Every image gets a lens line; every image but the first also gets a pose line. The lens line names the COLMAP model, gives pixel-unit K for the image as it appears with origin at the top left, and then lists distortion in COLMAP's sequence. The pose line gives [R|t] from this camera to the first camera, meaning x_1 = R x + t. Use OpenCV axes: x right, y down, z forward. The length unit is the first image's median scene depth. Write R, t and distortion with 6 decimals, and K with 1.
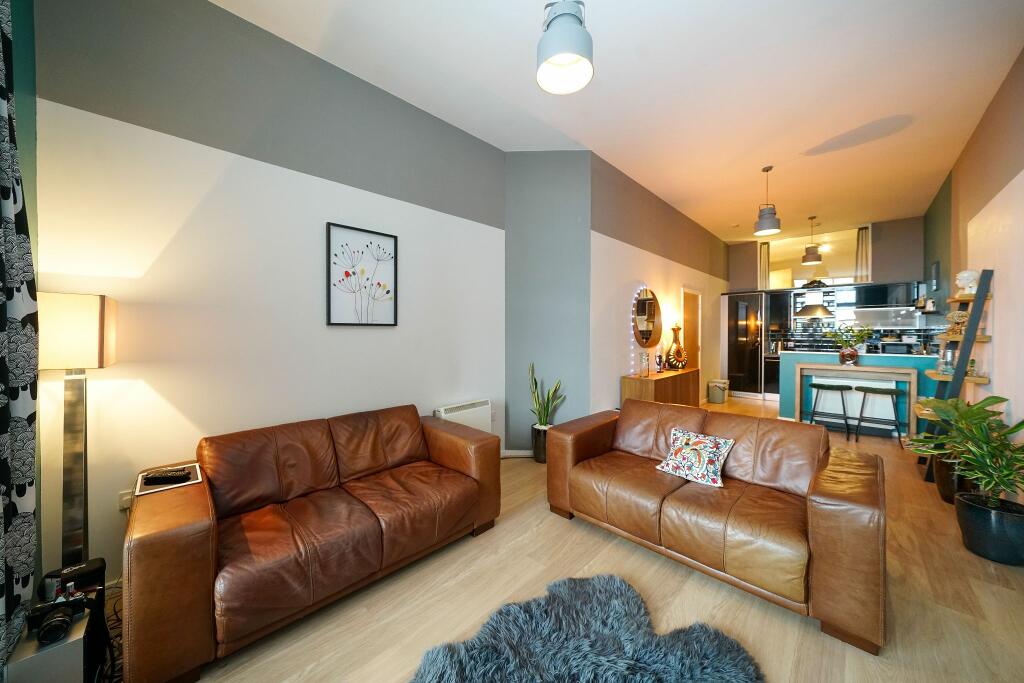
lens RADIAL K [[364.2, 0, 541.0], [0, 364.2, 333.5], [0, 0, 1]] dist [0.000105, 0.000083]
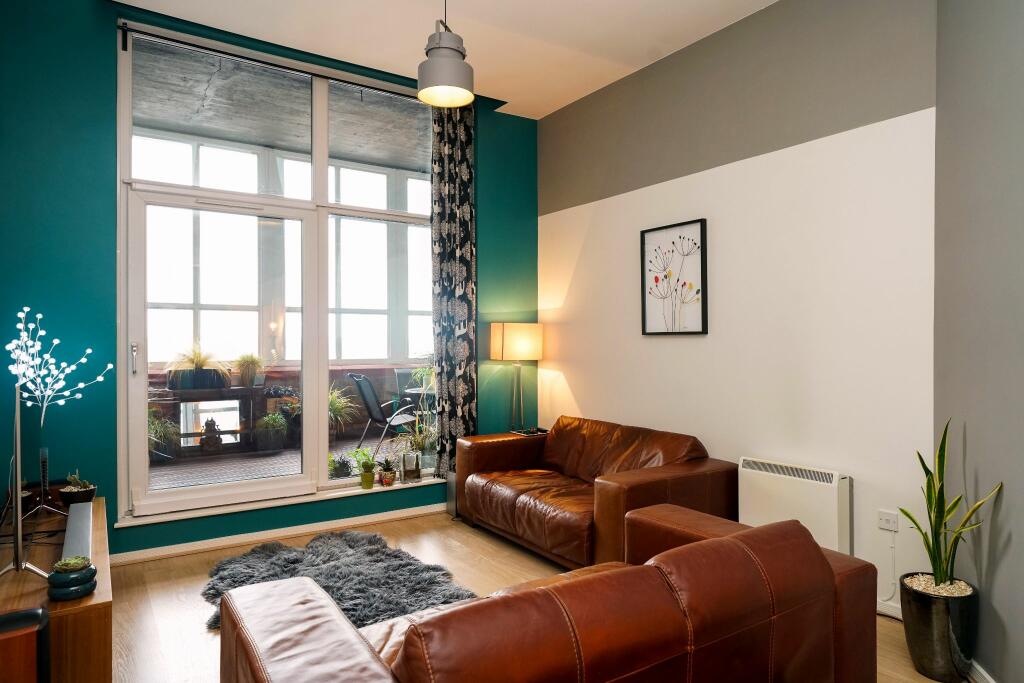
lens RADIAL K [[619.6, 0, 511.6], [0, 619.6, 340.6], [0, 0, 1]] dist [0.004193, 0.000196]
pose [[-0.243169, 0.001111, -0.969983, 1.082897], [-0.007946, 0.999964, 0.003137, -0.008744], [0.969951, 0.008470, -0.243152, 1.015749]]
